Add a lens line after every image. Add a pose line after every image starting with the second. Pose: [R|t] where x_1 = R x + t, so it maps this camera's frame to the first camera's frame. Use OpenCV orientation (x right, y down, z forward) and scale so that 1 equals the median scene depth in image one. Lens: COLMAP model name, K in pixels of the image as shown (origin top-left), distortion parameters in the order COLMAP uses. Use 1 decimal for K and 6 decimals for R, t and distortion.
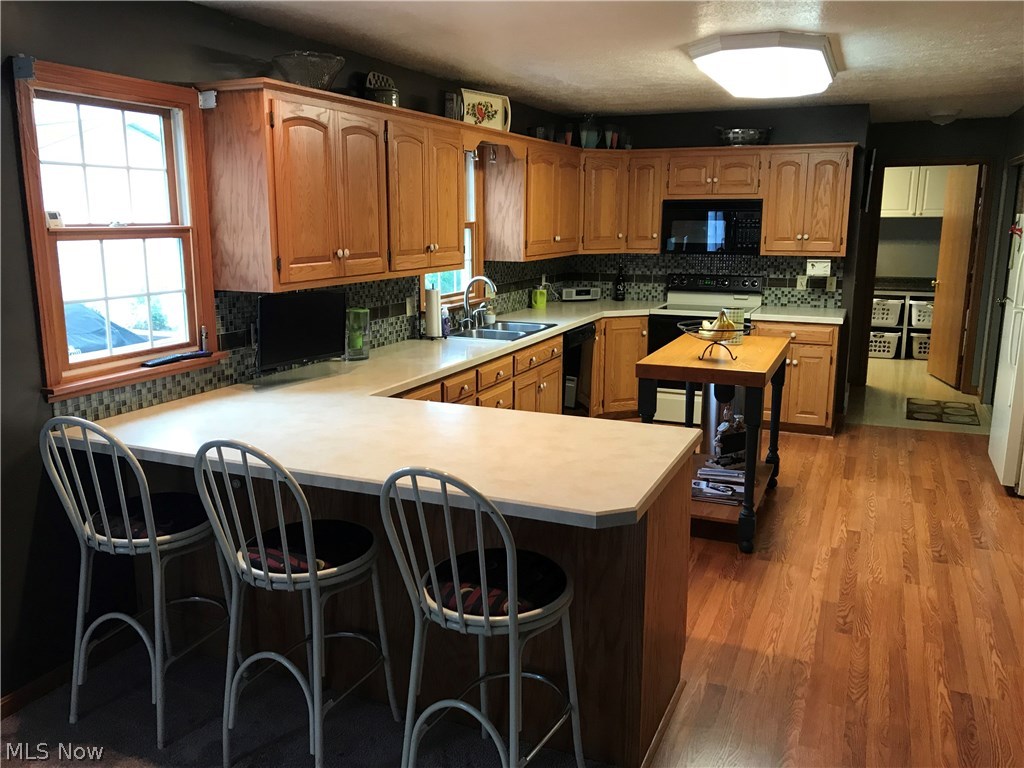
lens RADIAL K [[849.0, 0, 512.0], [0, 849.0, 380.3], [0, 0, 1]] dist [0.046769, -0.054755]
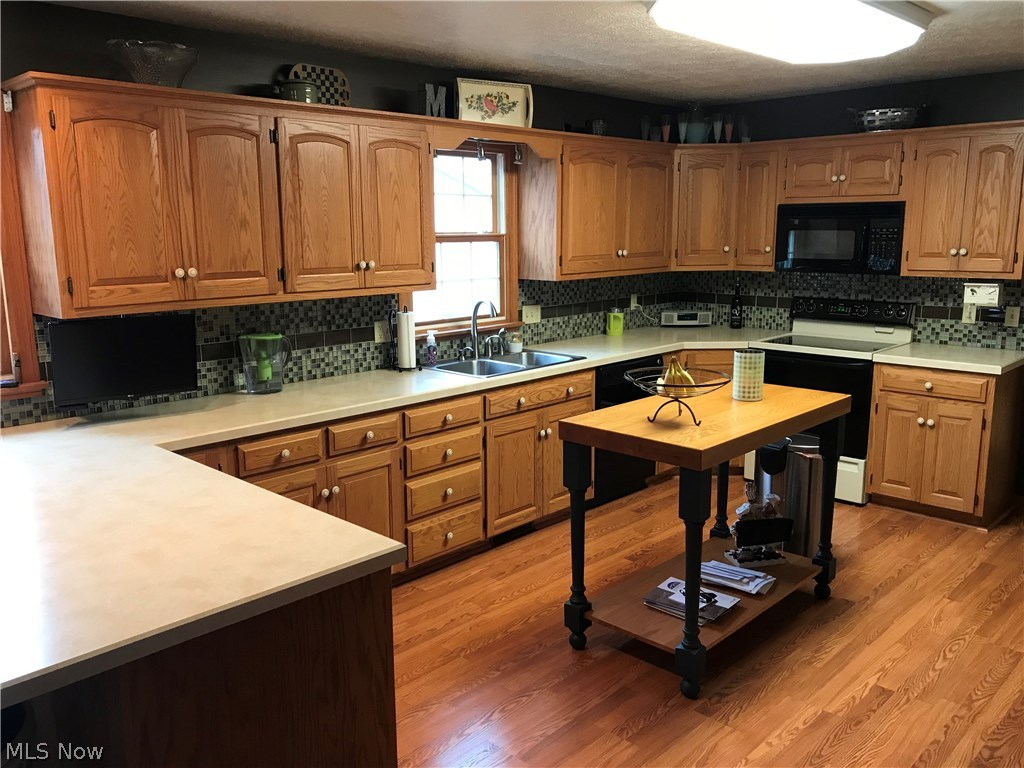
lens RADIAL K [[849.0, 0, 514.0], [0, 849.0, 382.3], [0, 0, 1]] dist [0.046769, -0.054755]
pose [[0.935681, 0.057280, -0.348167, 0.267614], [-0.059625, 0.998213, 0.003984, -0.039843], [0.347773, 0.017032, 0.937424, 0.196763]]
